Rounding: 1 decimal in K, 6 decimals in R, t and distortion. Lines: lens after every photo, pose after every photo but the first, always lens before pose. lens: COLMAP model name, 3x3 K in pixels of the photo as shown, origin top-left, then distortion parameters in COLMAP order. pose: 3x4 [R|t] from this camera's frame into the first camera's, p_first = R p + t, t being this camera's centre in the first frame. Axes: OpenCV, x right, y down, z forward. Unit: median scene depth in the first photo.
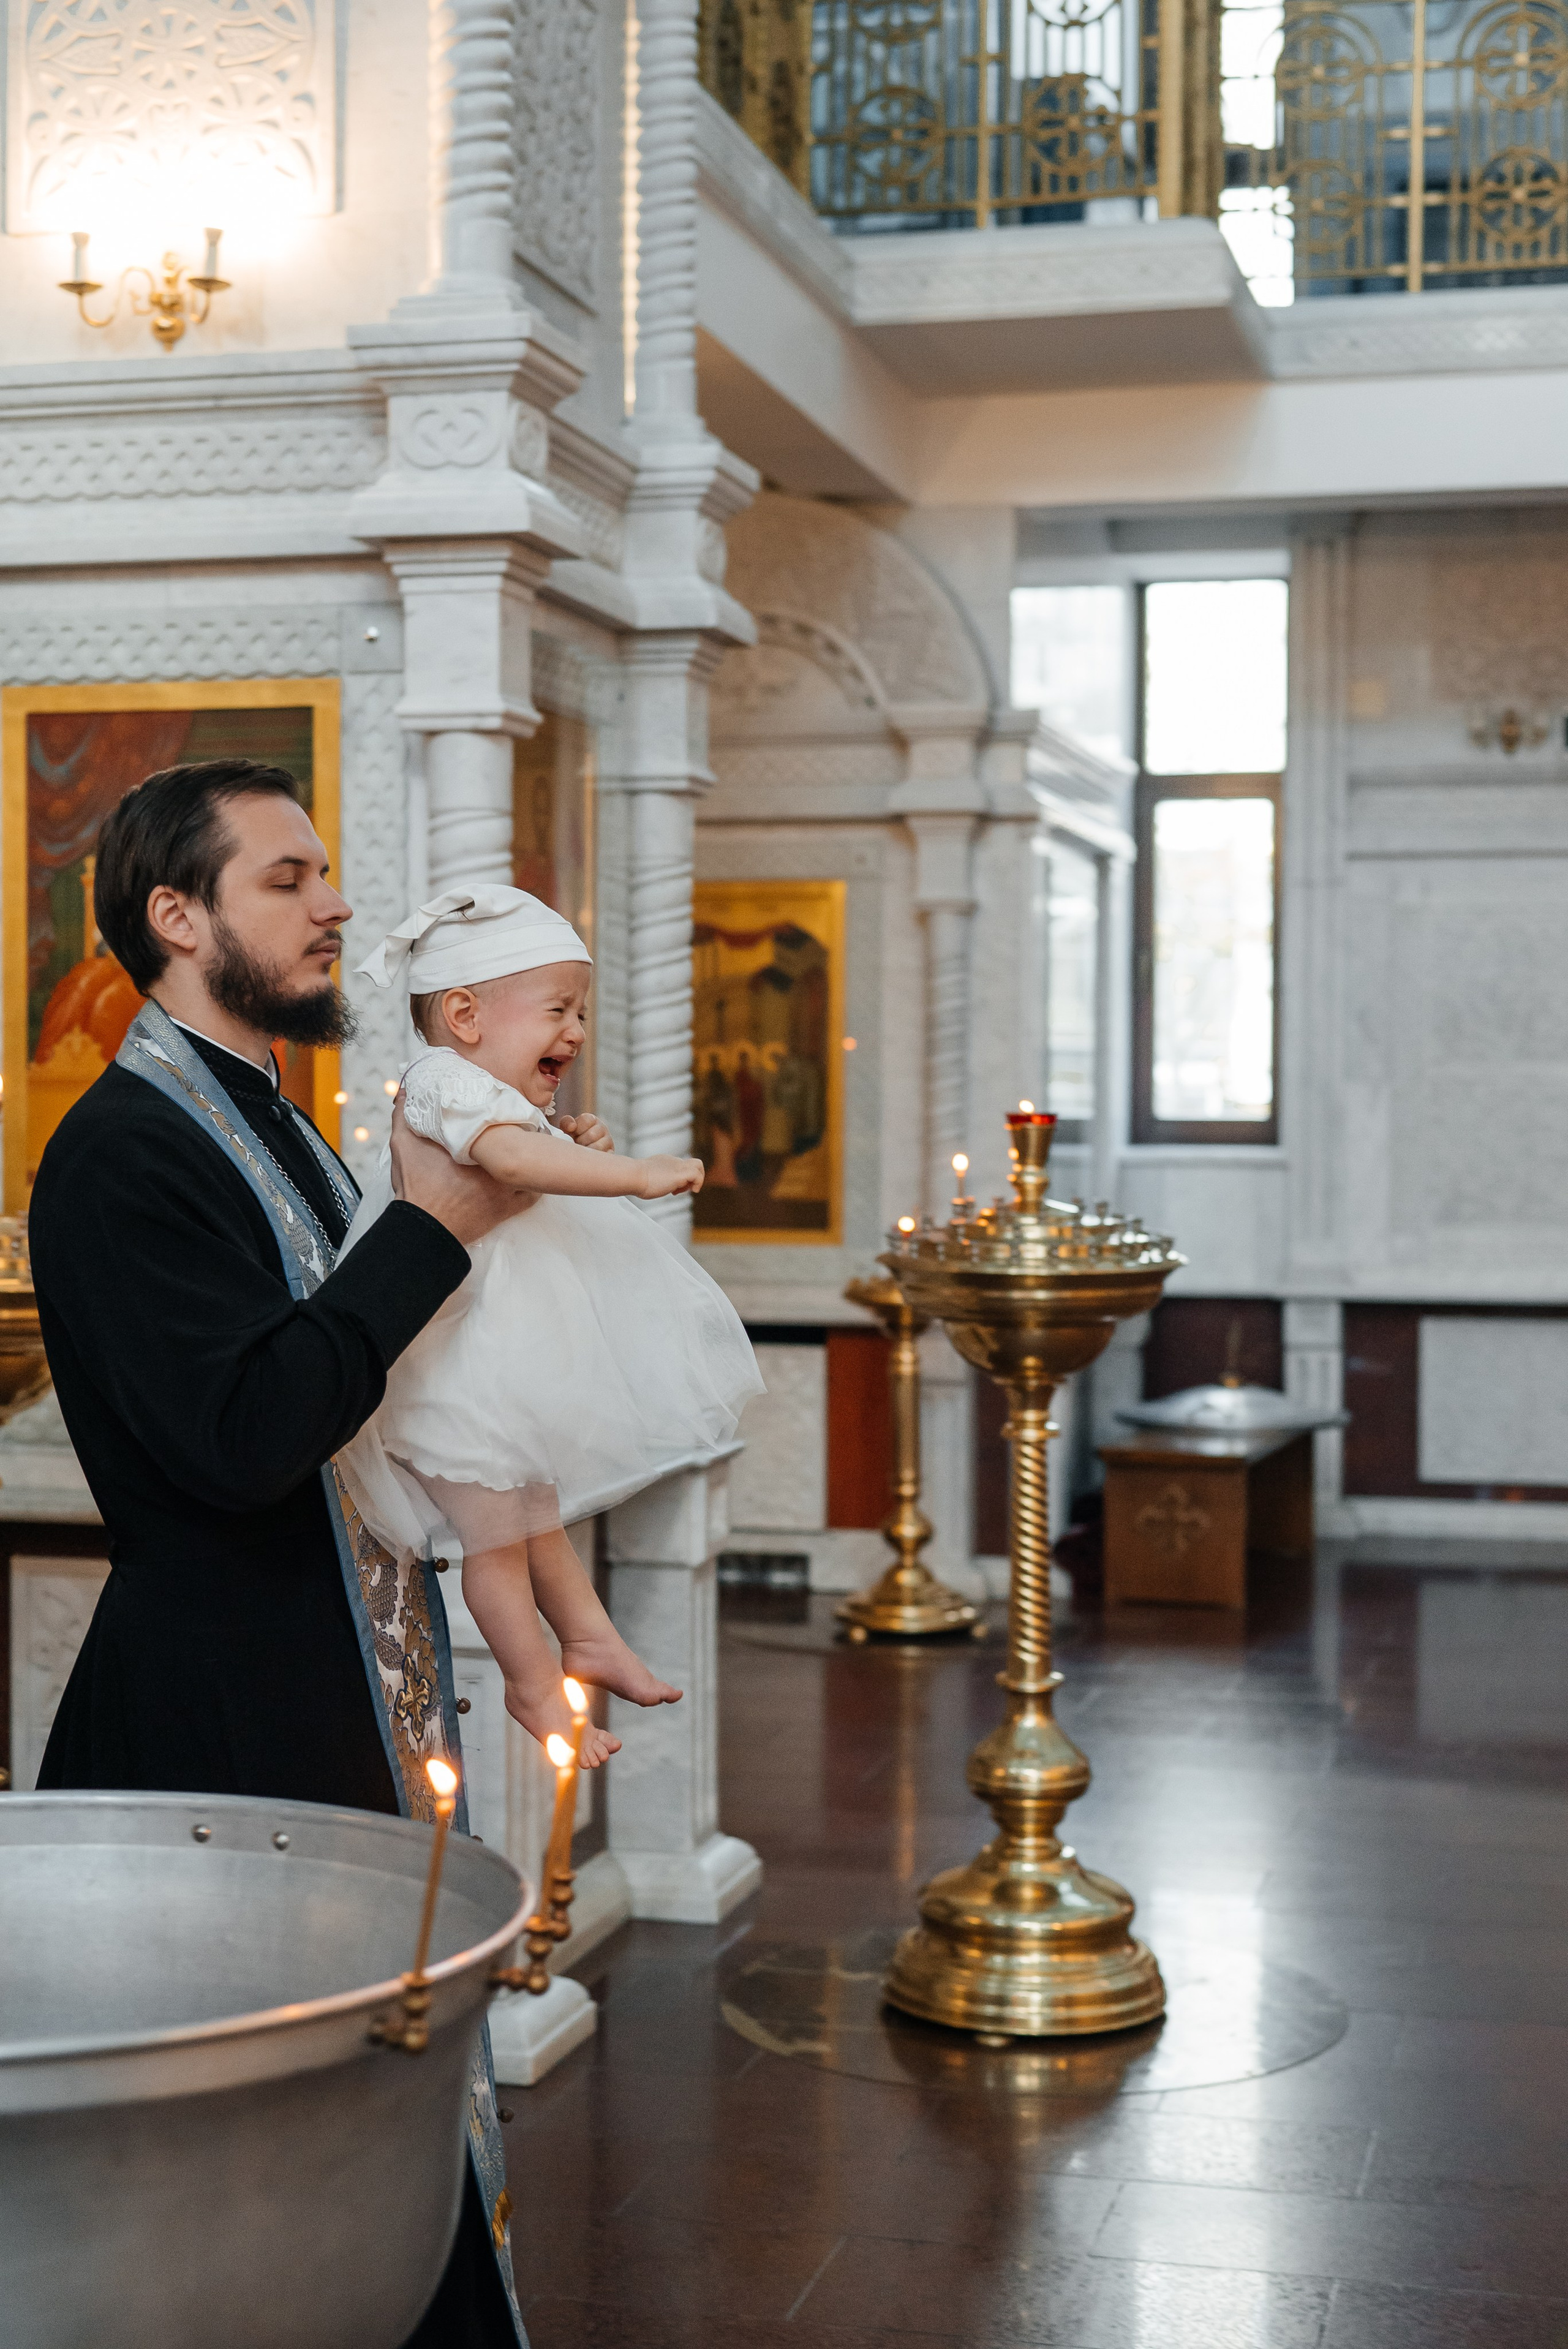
lens RADIAL K [[3313.1, 0, 784.0], [0, 3313.1, 1174.5], [0, 0, 1]] dist [-0.005929, -0.036415]
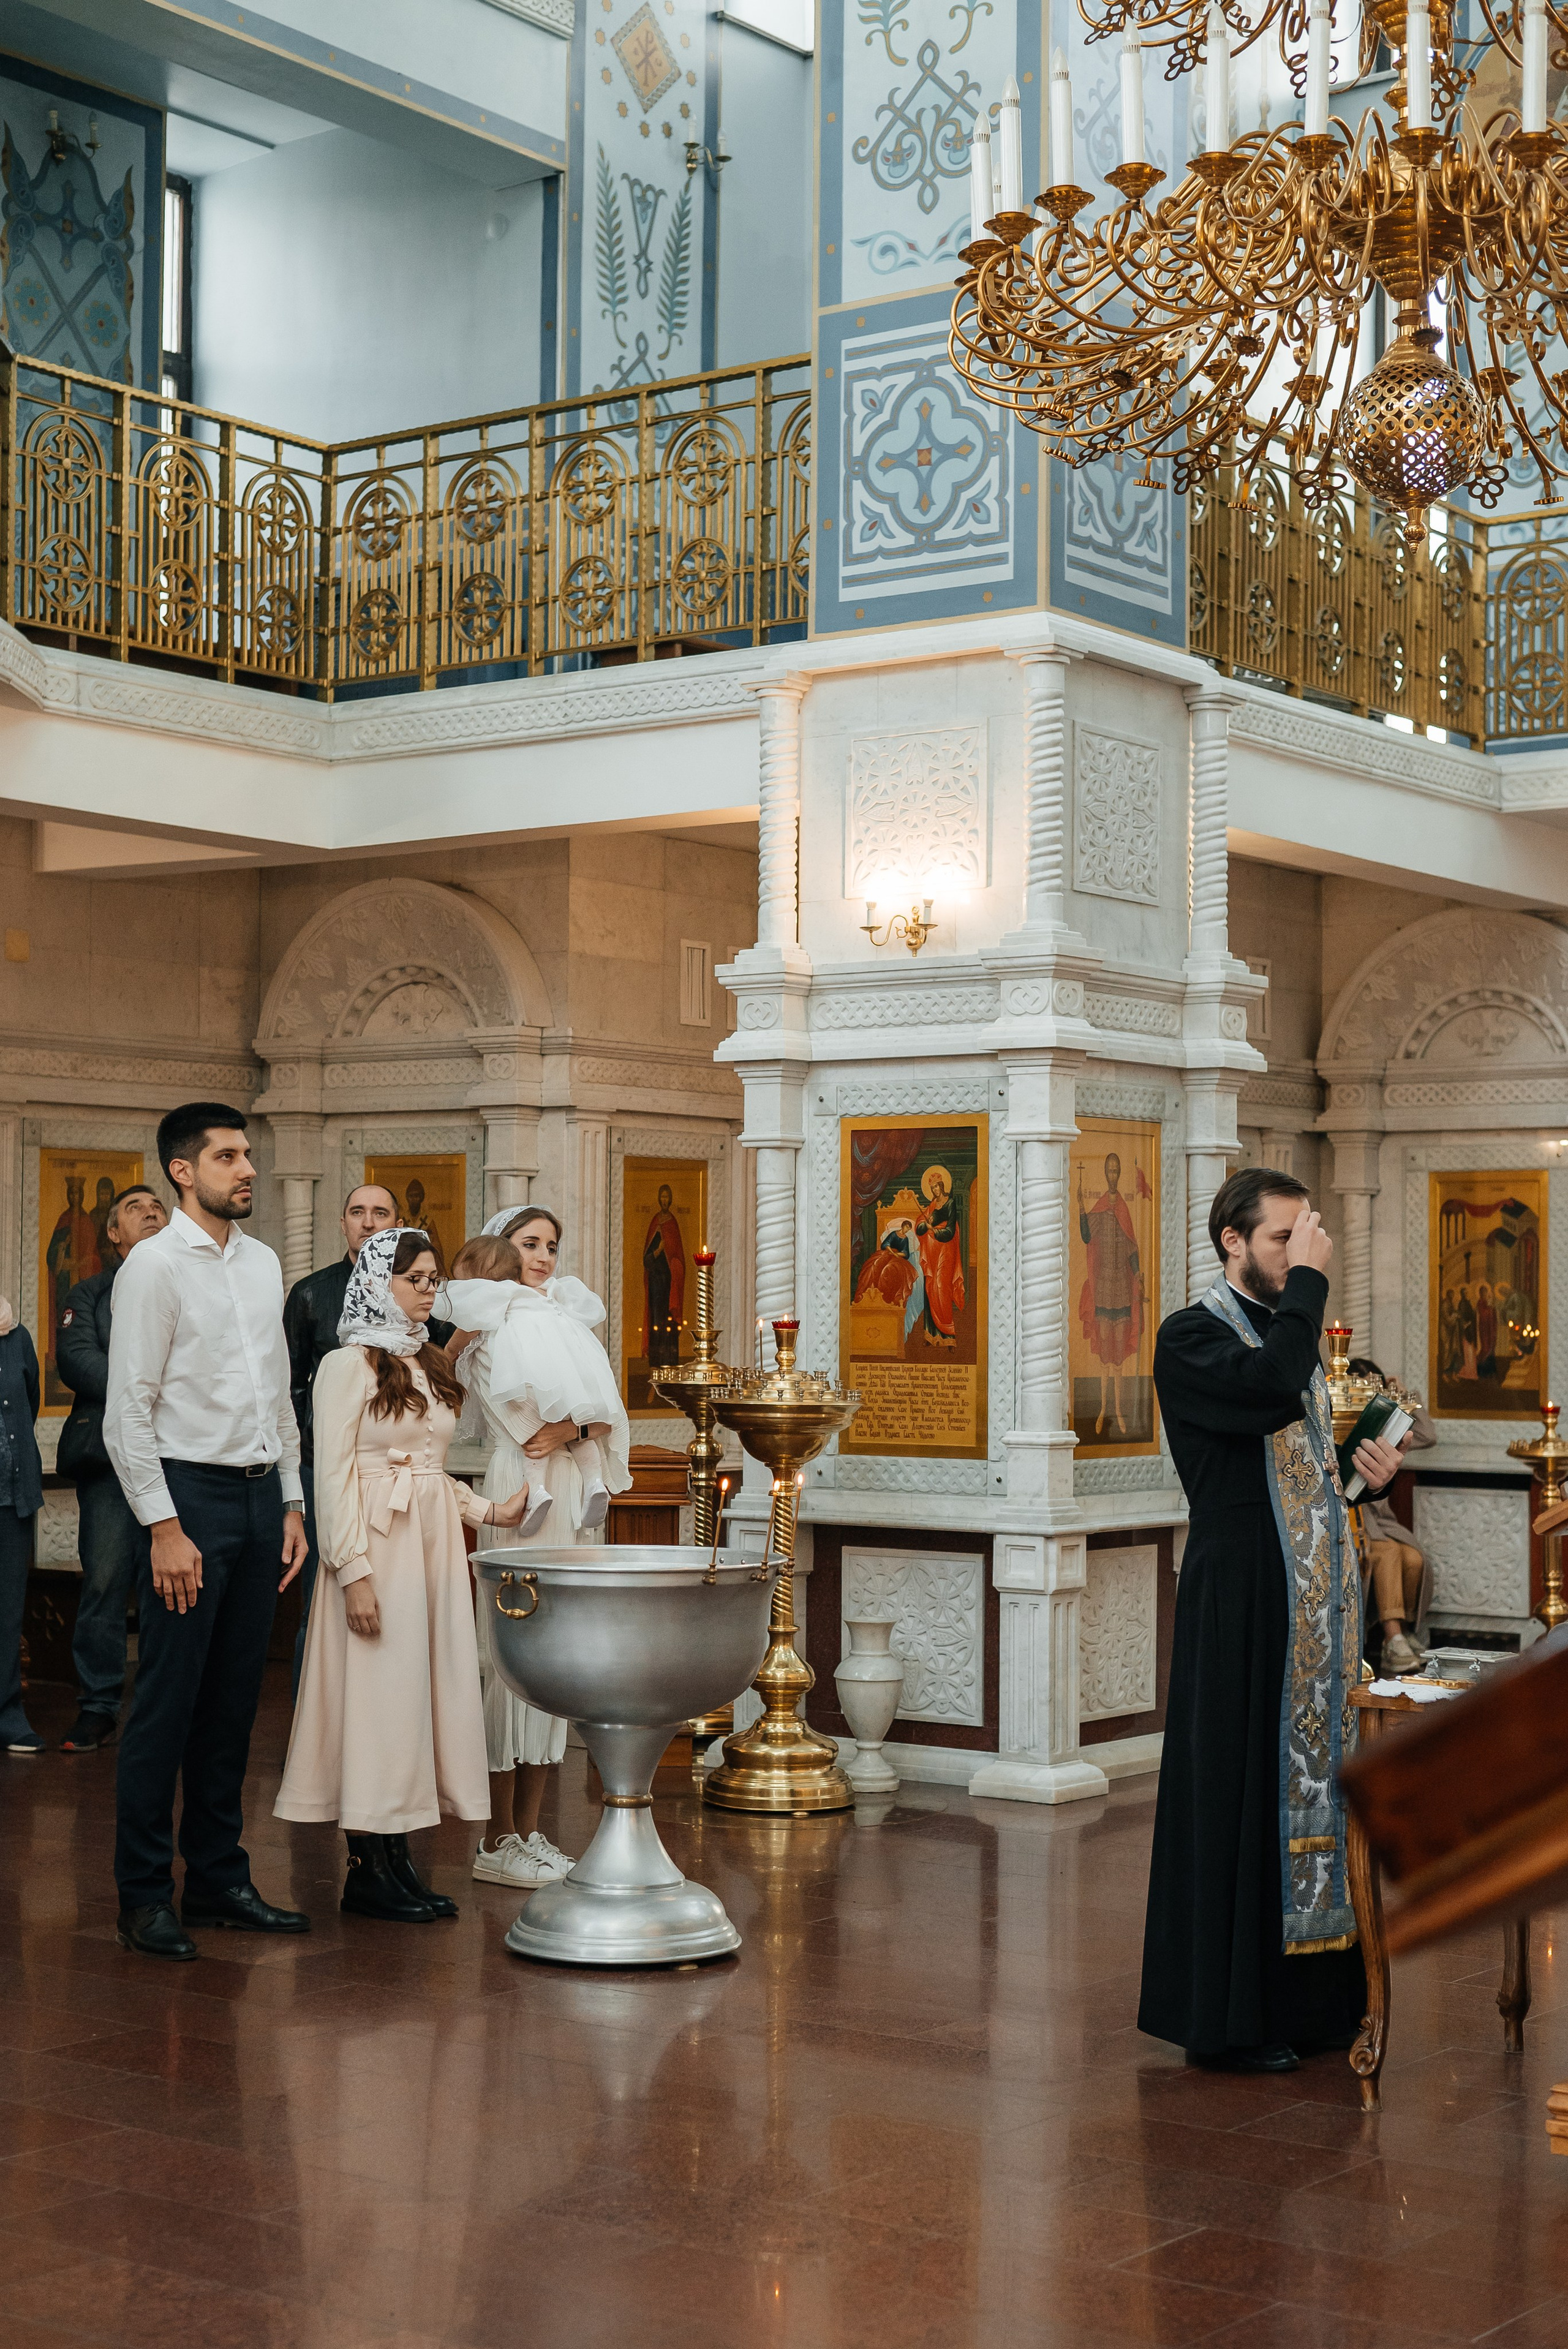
lens RADIAL K [[3548.3, 0, 784.0], [0, 3548.3, 1174.5], [0, 0, 1]] dist [-0.004916, -0.036124]
pose [[0.917176, -0.012341, -0.398292, 0.614024], [-0.012591, 0.998124, -0.059920, 0.019904], [0.398284, 0.059972, 0.915300, -1.035862]]
